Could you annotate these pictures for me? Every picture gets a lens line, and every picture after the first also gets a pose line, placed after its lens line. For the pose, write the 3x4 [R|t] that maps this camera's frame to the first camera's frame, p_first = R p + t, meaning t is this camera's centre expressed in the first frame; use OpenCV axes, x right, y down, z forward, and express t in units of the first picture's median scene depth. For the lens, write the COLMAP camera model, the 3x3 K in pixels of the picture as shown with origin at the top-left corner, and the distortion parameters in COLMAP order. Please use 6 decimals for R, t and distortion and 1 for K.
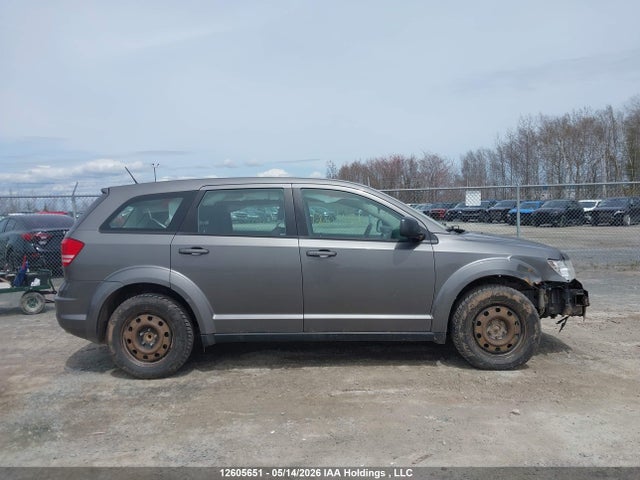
lens RADIAL K [[545.9, 0, 320.3], [0, 545.9, 263.3], [0, 0, 1]] dist [-0.009428, -0.007692]
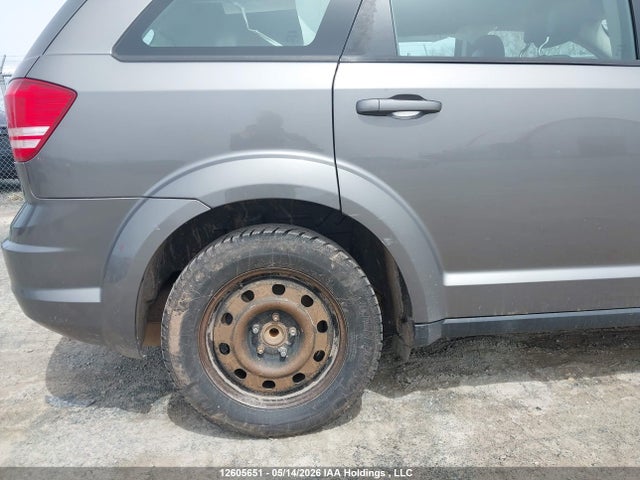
lens RADIAL K [[512.7, 0, 320.0], [0, 512.7, 240.0], [0, 0, 1]] dist [-0.000412, -0.016617]
pose [[0.991274, -0.044413, 0.124113, -0.325949], [0.025040, 0.987832, 0.153498, 0.011918], [-0.129420, -0.149051, 0.980324, 0.646207]]
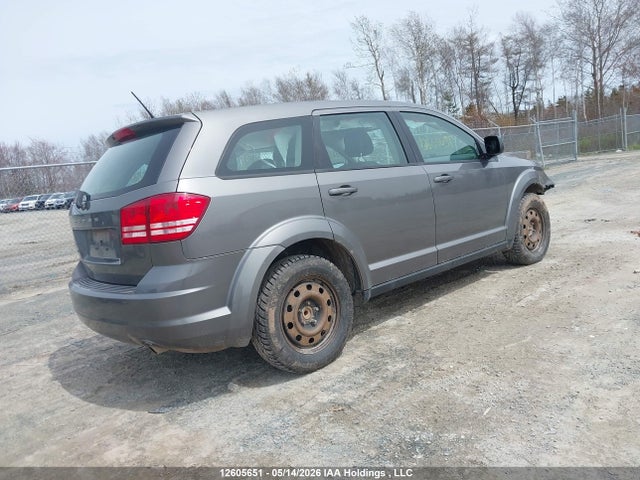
lens RADIAL K [[512.7, 0, 320.0], [0, 512.7, 240.0], [0, 0, 1]] dist [-0.000412, -0.016617]
pose [[0.701617, -0.157215, 0.694994, -0.774169], [0.167612, 0.984402, 0.053473, 0.003078], [-0.692560, 0.078971, 0.717024, 0.484415]]
